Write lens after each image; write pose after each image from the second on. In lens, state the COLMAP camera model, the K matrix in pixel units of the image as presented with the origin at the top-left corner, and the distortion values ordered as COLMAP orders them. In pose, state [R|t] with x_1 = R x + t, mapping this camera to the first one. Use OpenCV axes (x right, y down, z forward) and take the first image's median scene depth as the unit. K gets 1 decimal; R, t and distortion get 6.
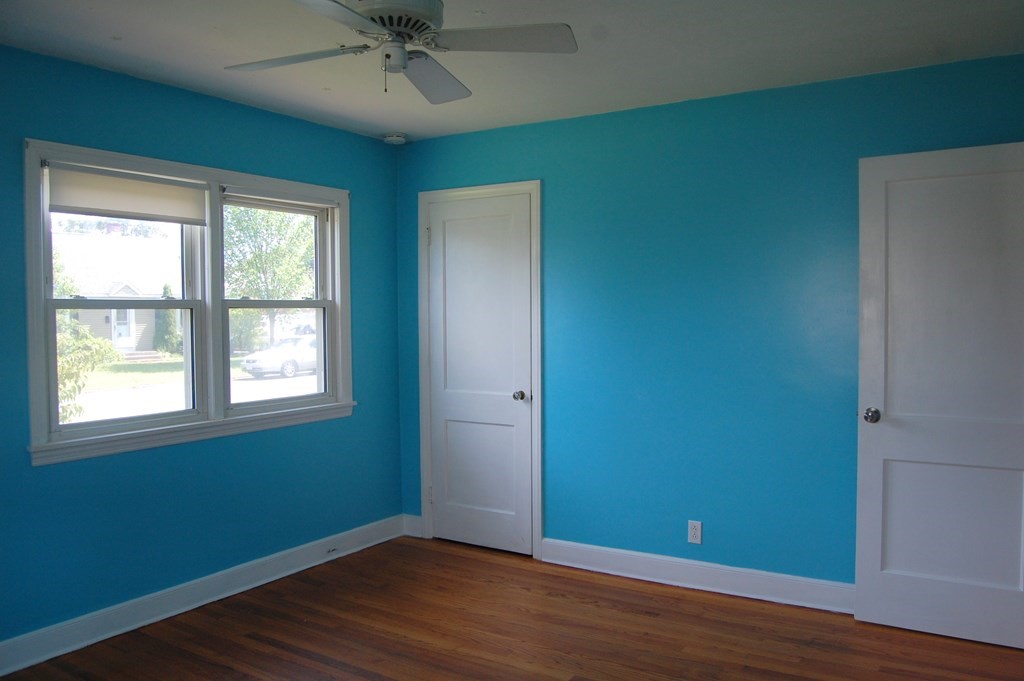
lens RADIAL K [[803.0, 0, 517.4], [0, 803.0, 341.7], [0, 0, 1]] dist [-0.094647, 0.038376]
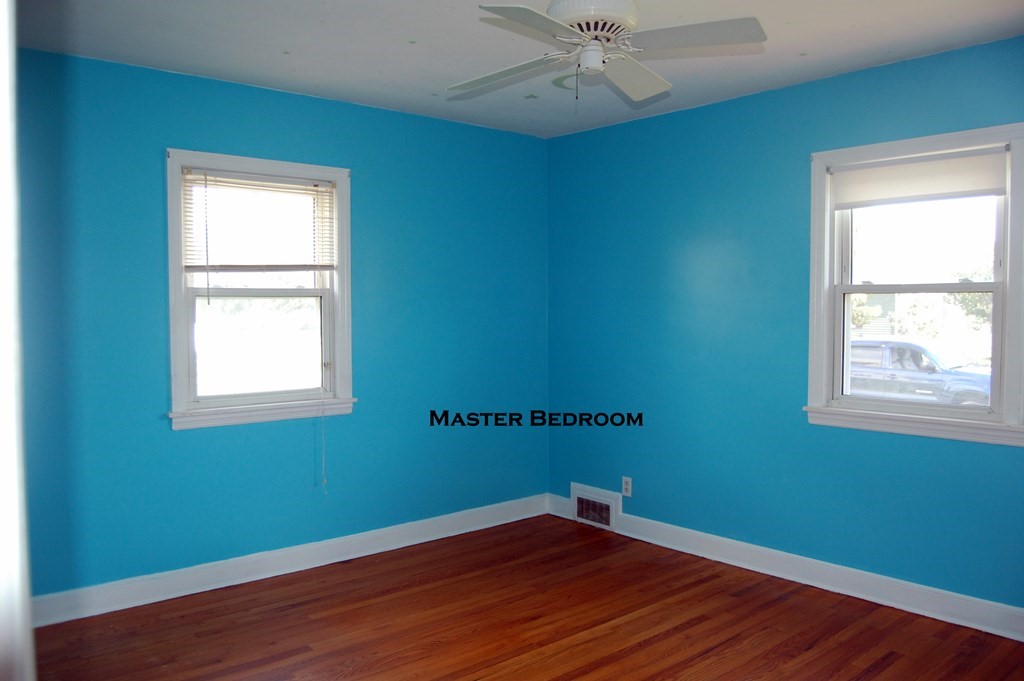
lens RADIAL K [[803.0, 0, 517.4], [0, 803.0, 341.7], [0, 0, 1]] dist [-0.094647, 0.038376]
pose [[-0.280895, 0.058353, -0.957963, 0.663436], [-0.032987, 0.996973, 0.070401, -0.037514], [0.959172, 0.051375, -0.278120, 0.870458]]
